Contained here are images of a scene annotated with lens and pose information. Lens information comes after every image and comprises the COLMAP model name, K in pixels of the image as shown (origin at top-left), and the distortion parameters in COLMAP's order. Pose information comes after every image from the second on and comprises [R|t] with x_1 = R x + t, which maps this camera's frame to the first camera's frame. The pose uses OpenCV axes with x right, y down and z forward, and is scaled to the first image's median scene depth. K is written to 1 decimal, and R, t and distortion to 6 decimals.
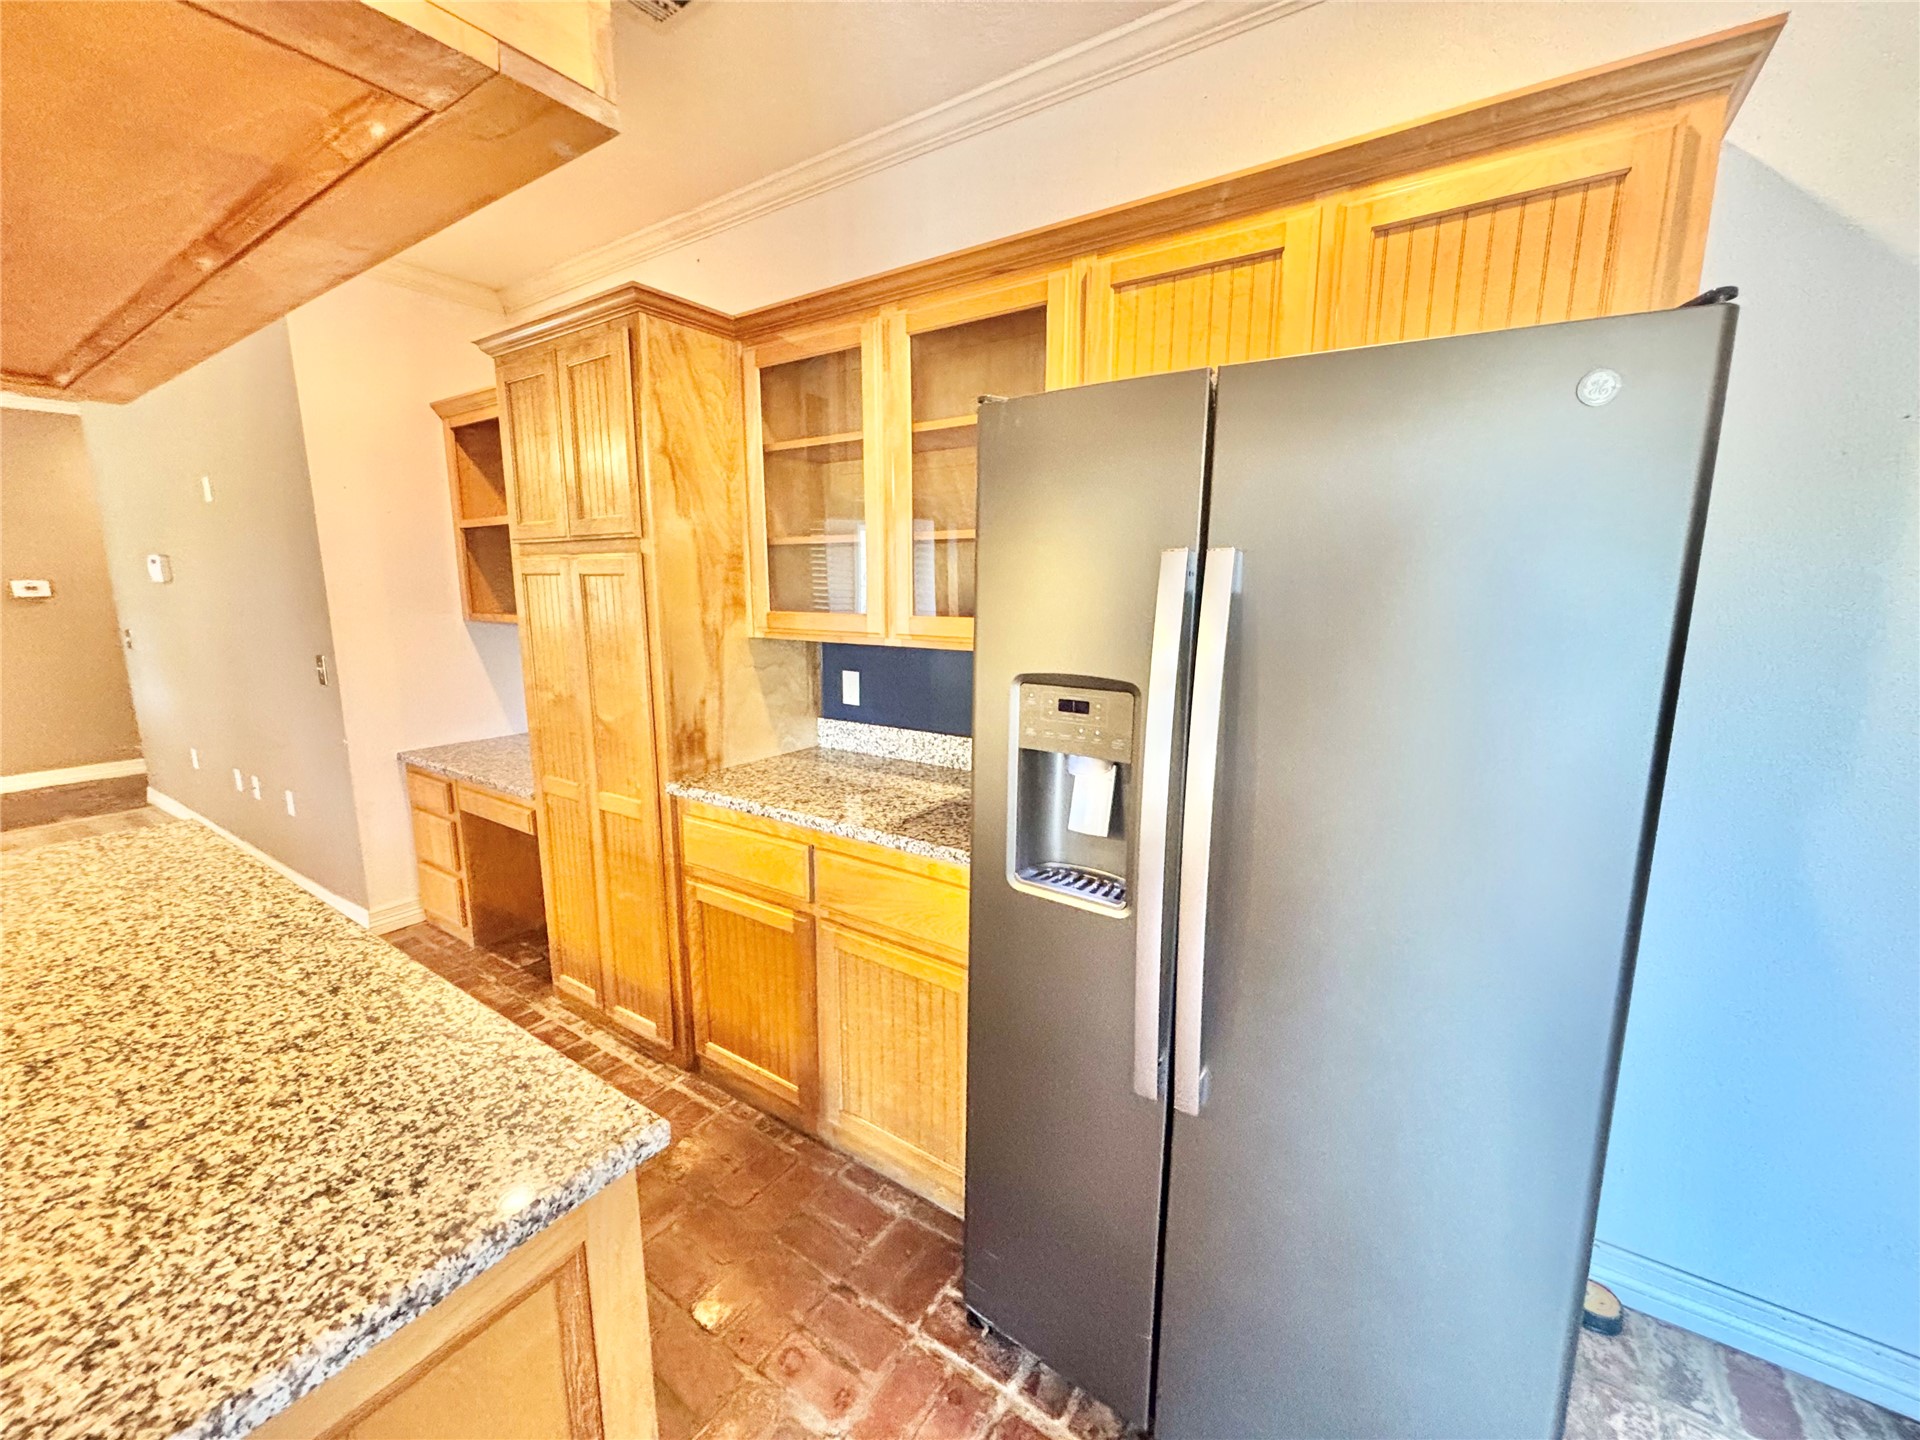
lens RADIAL K [[775.1, 0, 966.9], [0, 775.1, 717.7], [0, 0, 1]] dist [-0.000048, -0.000457]
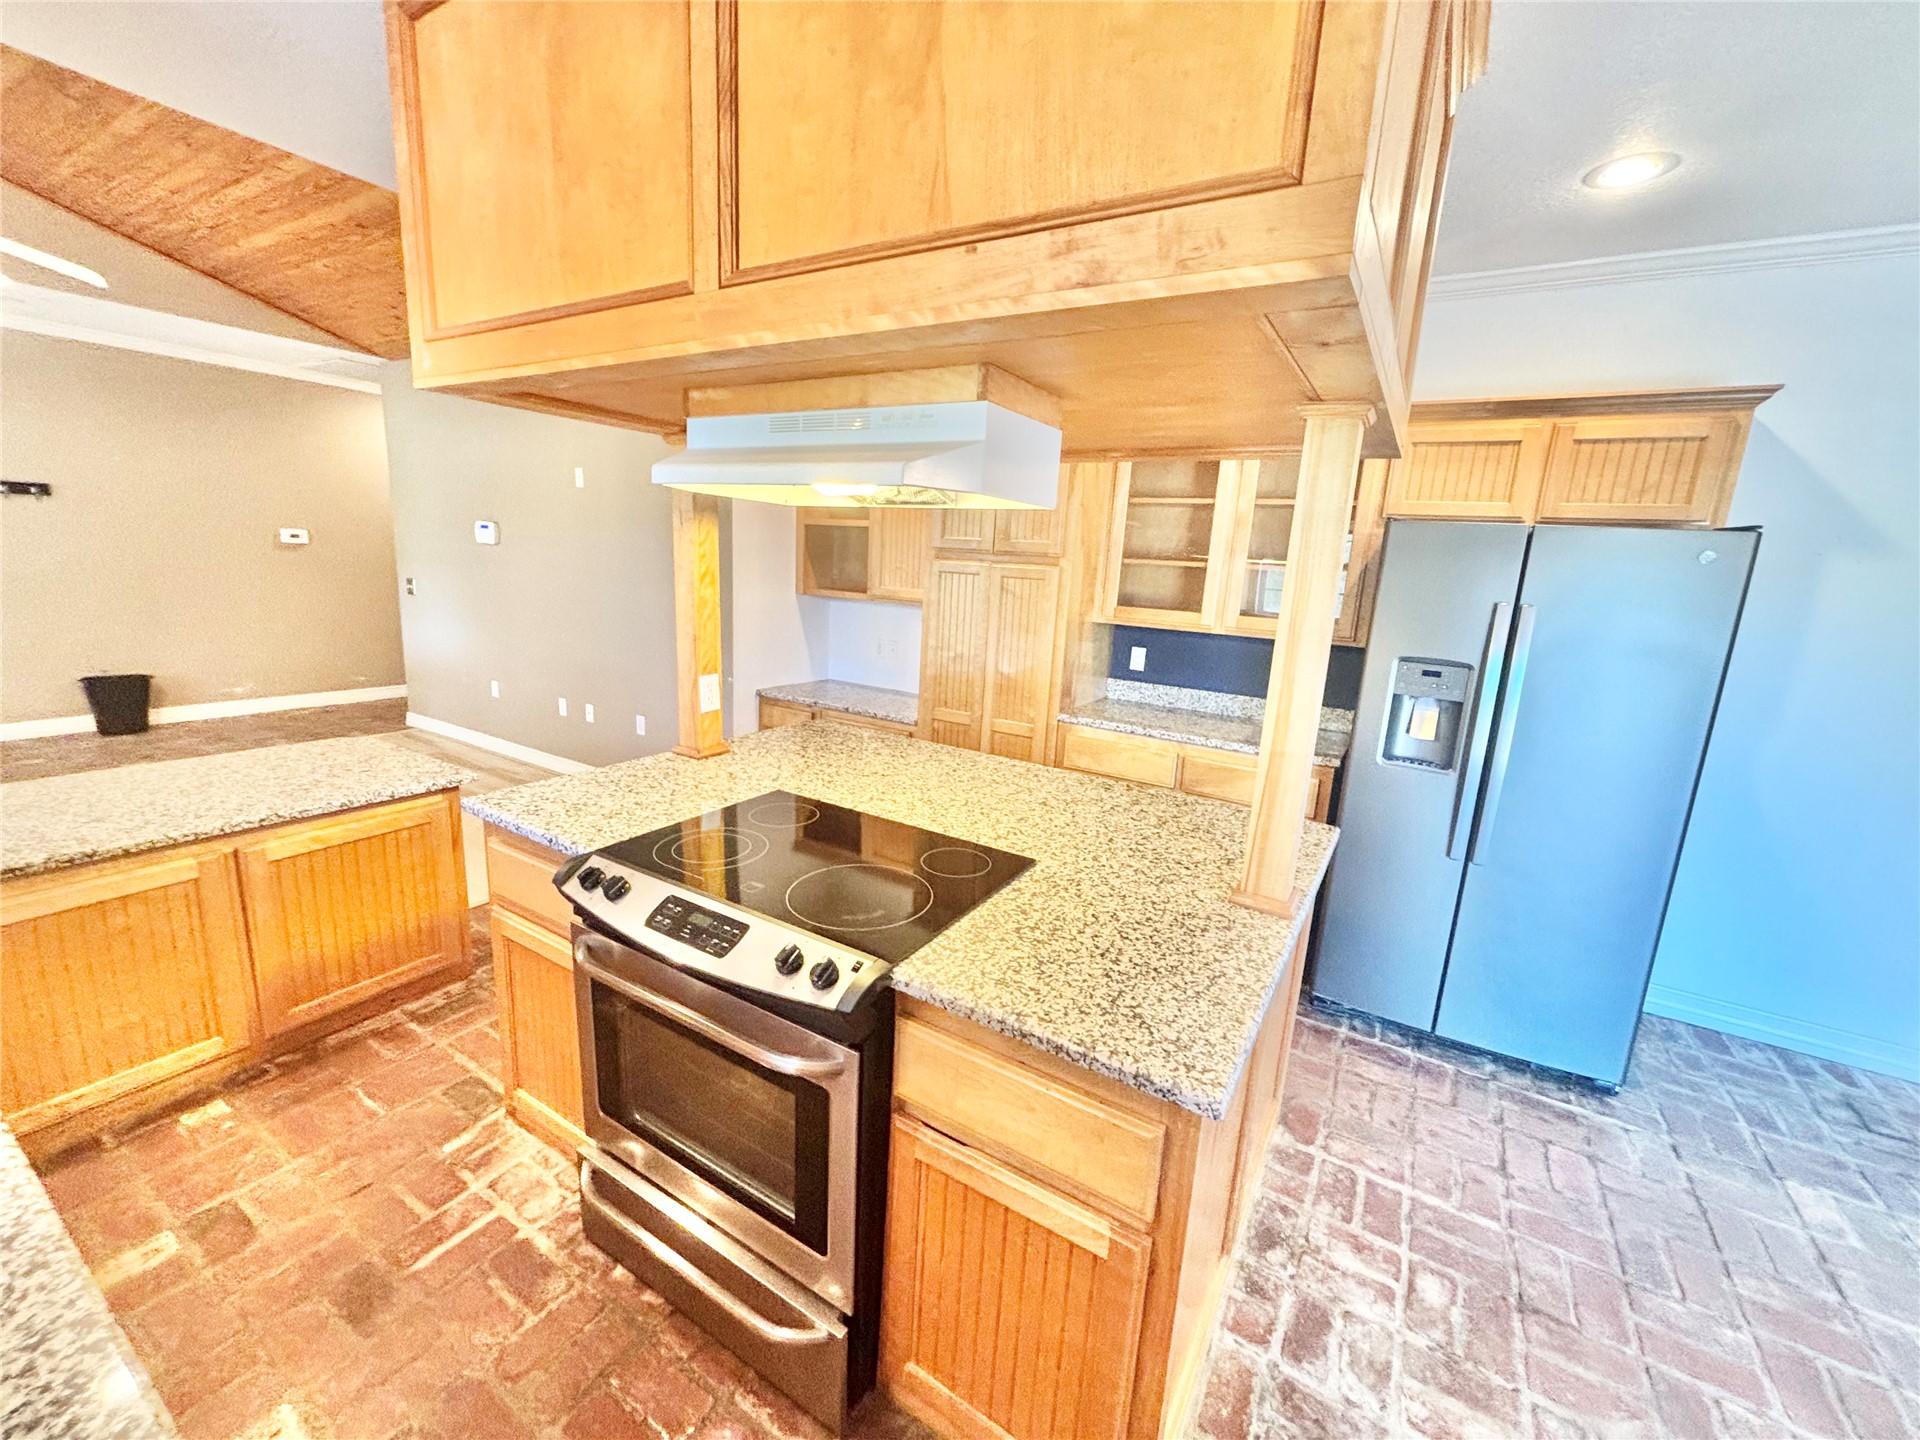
lens RADIAL K [[775.1, 0, 962.8], [0, 775.1, 717.9], [0, 0, 1]] dist [-0.000048, -0.000457]
pose [[0.997250, 0.047129, 0.057198, -0.625976], [-0.048811, 0.998405, 0.028385, 0.054120], [-0.055769, -0.031098, 0.997959, -0.511892]]
